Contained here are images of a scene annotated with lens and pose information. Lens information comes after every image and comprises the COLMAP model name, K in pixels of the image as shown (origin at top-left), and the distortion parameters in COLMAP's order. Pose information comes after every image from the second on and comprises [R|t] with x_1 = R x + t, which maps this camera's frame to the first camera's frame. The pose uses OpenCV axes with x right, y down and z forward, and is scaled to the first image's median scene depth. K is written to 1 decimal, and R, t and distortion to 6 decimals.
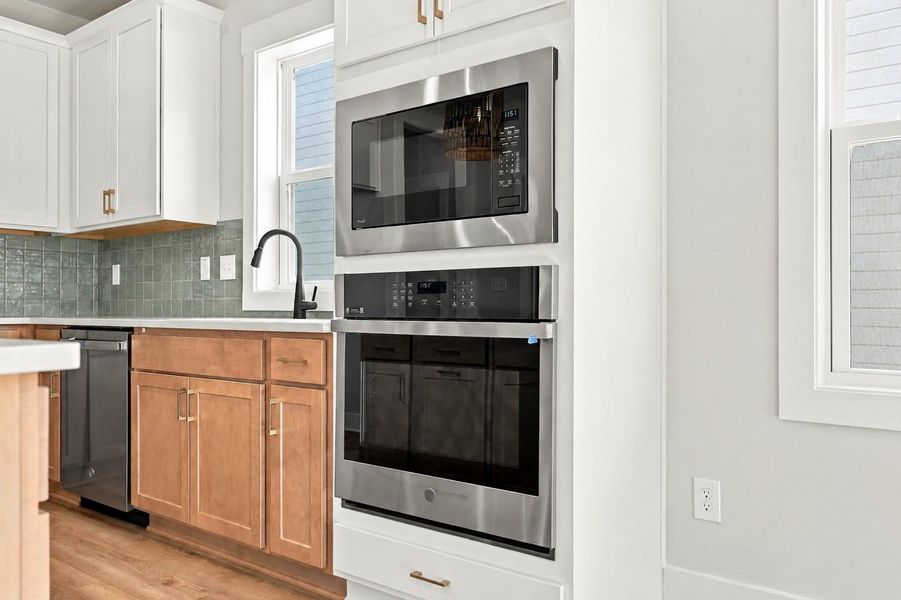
lens RADIAL K [[694.3, 0, 452.6], [0, 694.3, 303.0], [0, 0, 1]] dist [0.000065, -0.000670]
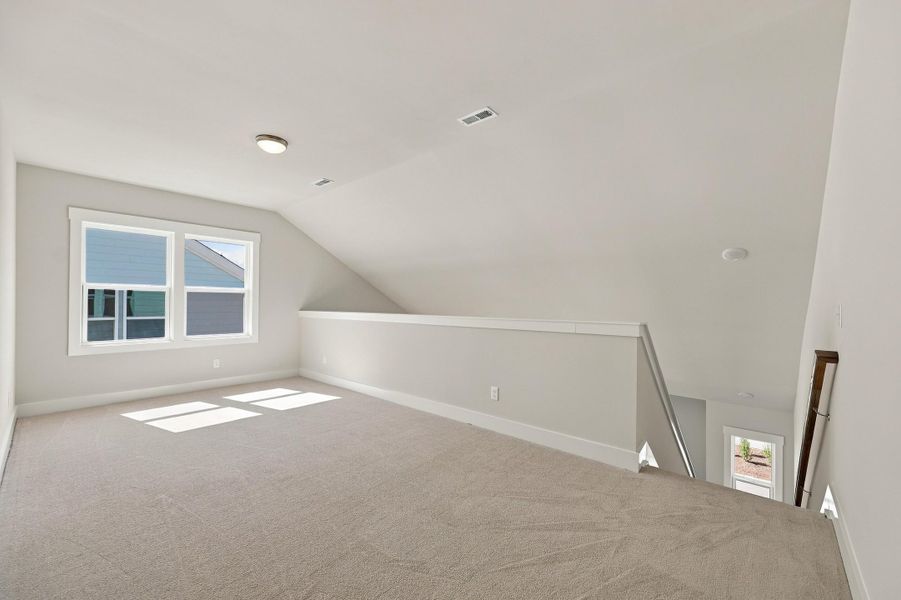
lens RADIAL K [[362.3, 0, 450.3], [0, 362.3, 302.0], [0, 0, 1]] dist [0.001636, -0.000194]
pose [[0.078054, 0.004716, 0.996938, -1.387998], [-0.013807, 0.999898, -0.003649, -0.162118], [-0.996854, -0.013480, 0.078111, -1.314150]]
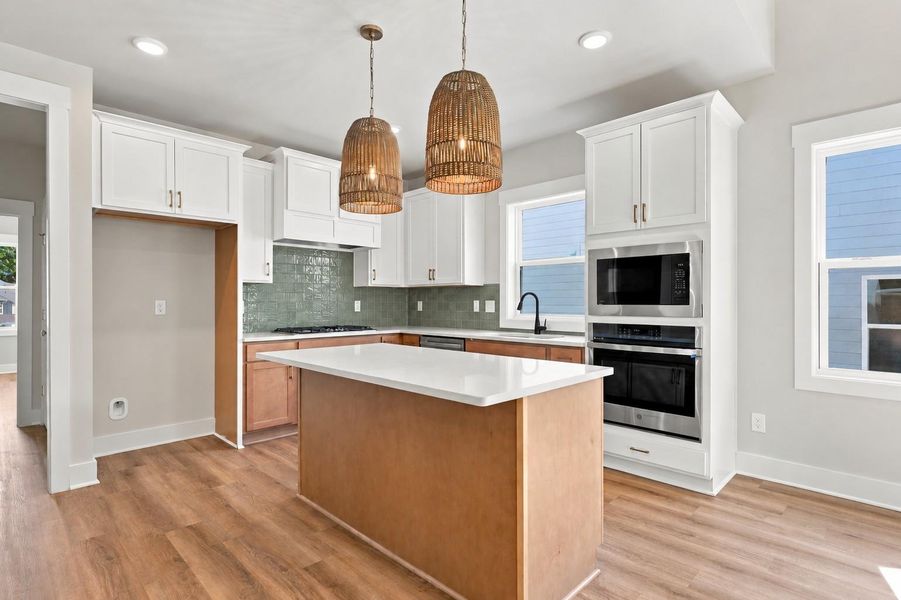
lens RADIAL K [[452.2, 0, 453.0], [0, 452.2, 300.9], [0, 0, 1]] dist [0.001277, 0.000713]
pose [[0.991251, -0.000181, -0.131990, -0.429573], [0.000836, 0.999988, 0.004906, -0.125591], [0.131987, -0.004973, 0.991239, -0.603676]]
